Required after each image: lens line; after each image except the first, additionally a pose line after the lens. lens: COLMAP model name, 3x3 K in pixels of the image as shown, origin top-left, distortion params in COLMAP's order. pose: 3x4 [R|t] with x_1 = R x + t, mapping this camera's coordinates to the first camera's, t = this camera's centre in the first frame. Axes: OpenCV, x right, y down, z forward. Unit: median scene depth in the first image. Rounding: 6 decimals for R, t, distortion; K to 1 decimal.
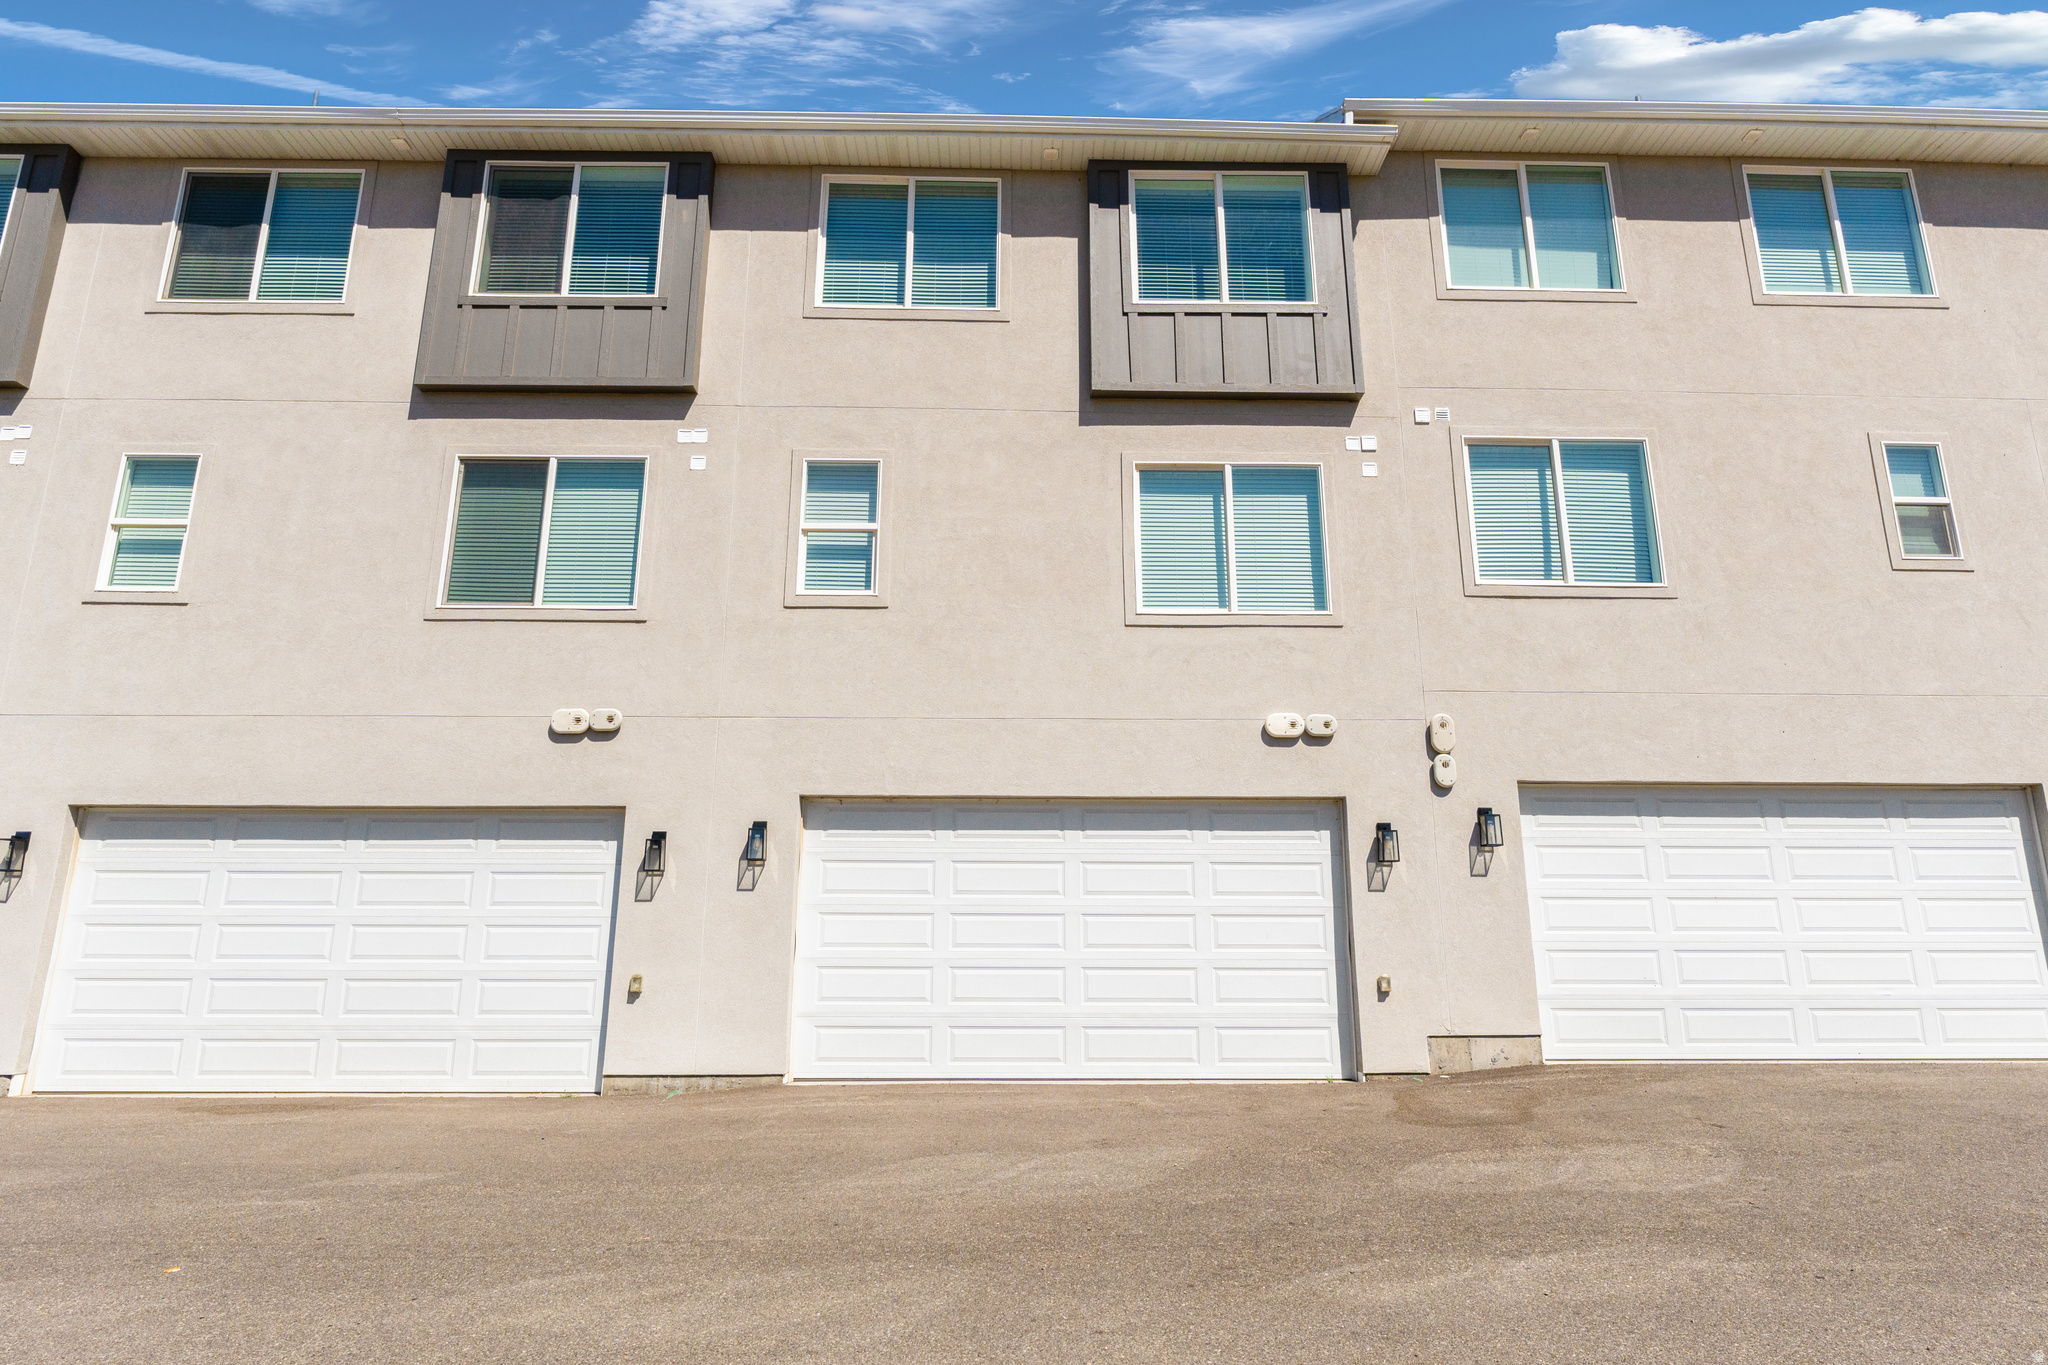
lens RADIAL K [[1145.0, 0, 1017.9], [0, 1145.0, 678.4], [0, 0, 1]] dist [-0.006881, -0.003051]
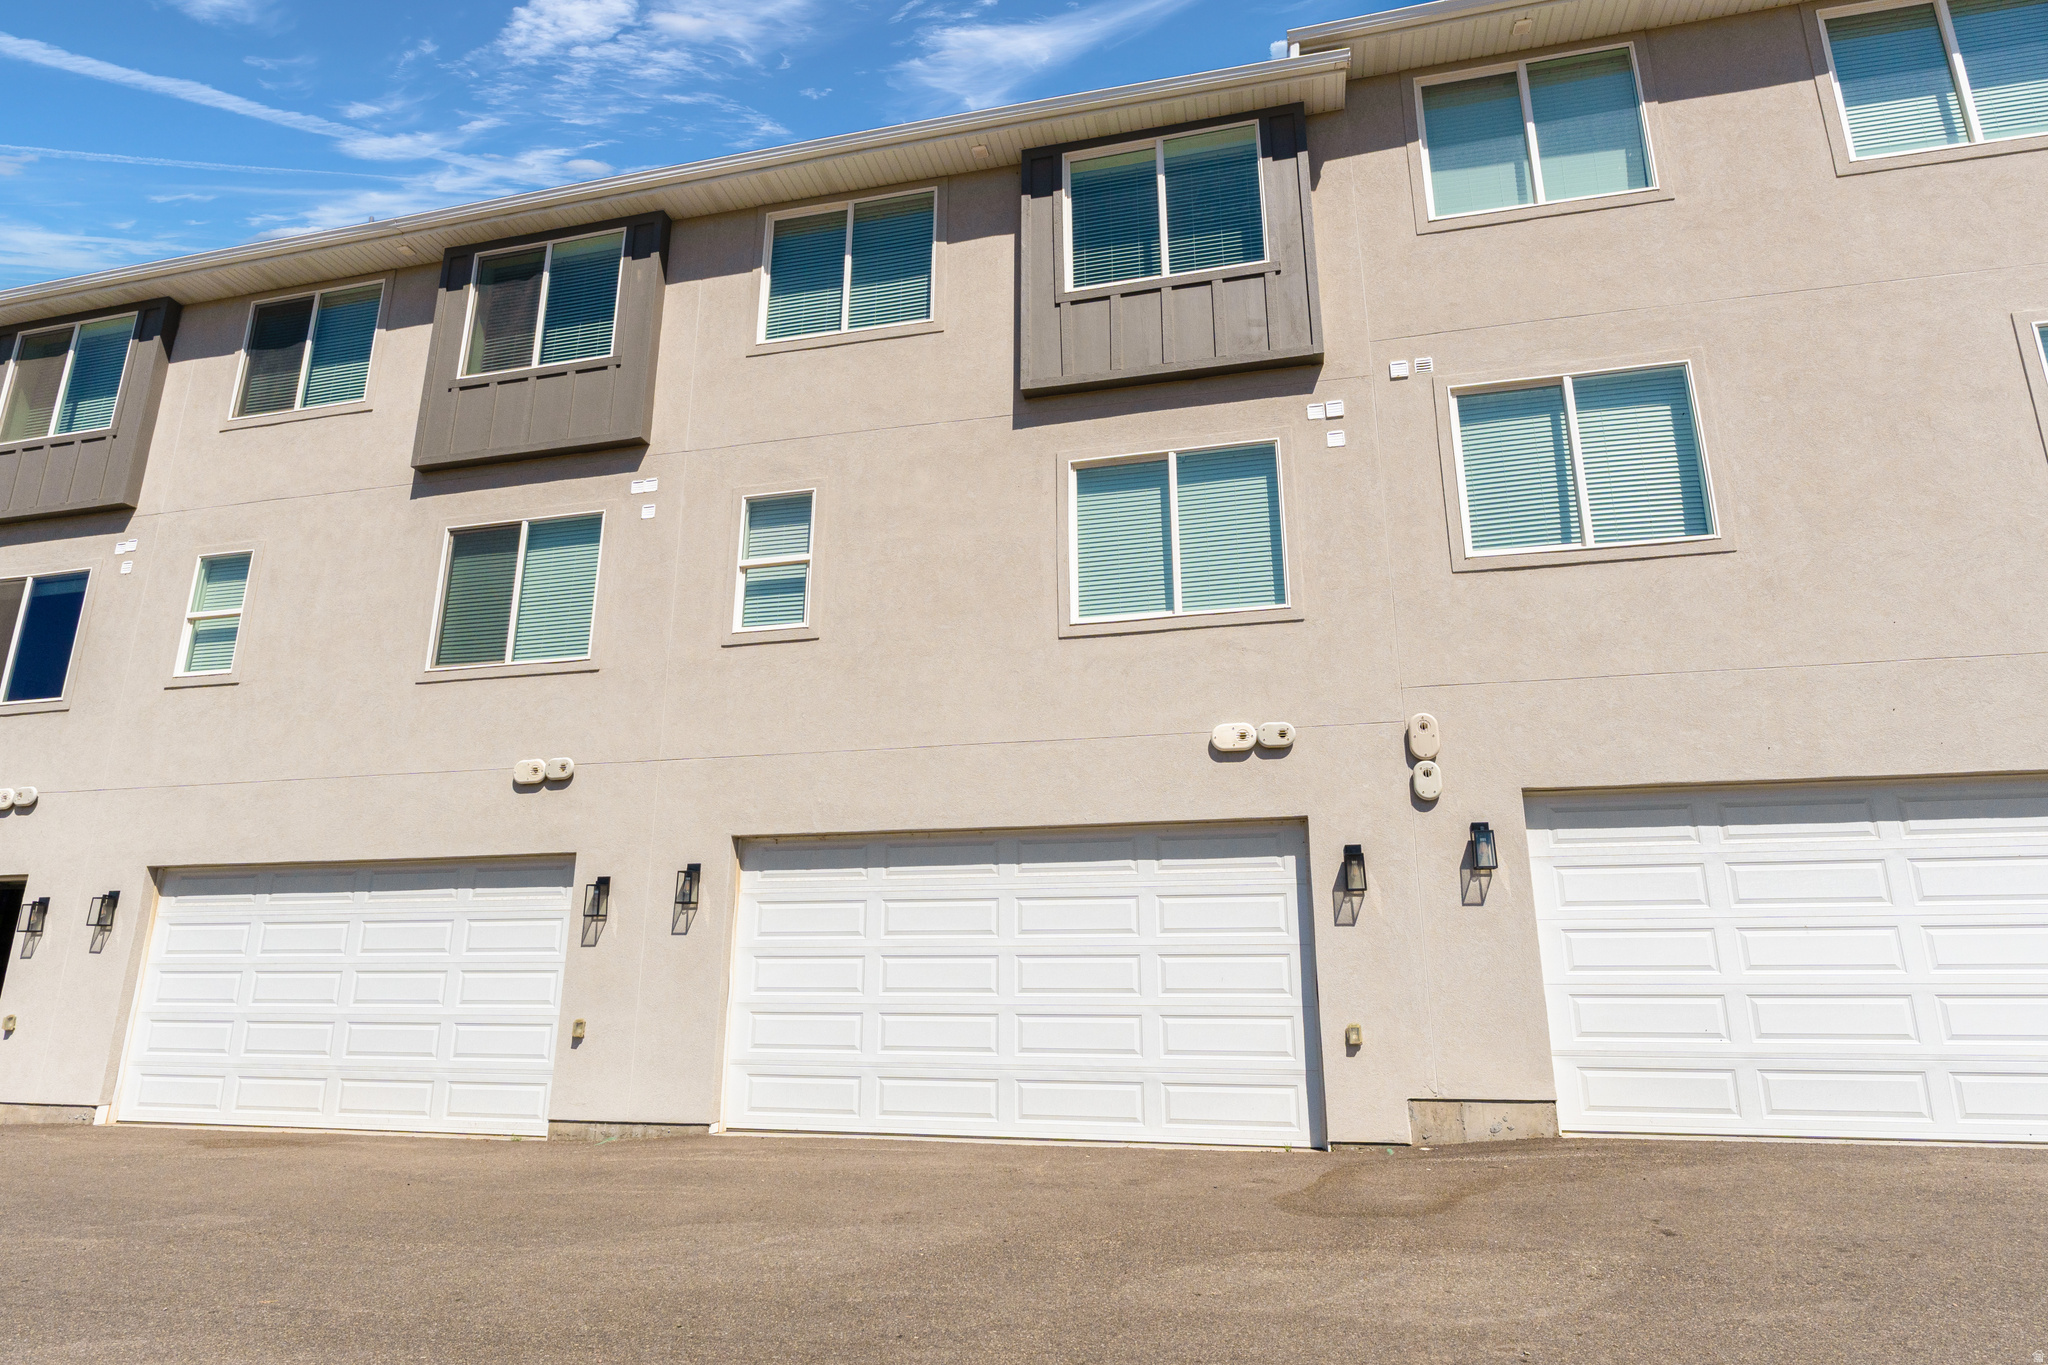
lens RADIAL K [[1145.0, 0, 1023.6], [0, 1145.0, 685.3], [0, 0, 1]] dist [-0.006881, -0.003051]
pose [[0.966757, -0.066958, -0.246775, 0.288537], [0.058960, 0.997472, -0.039665, 0.025965], [0.248807, 0.023796, 0.968261, 0.105501]]
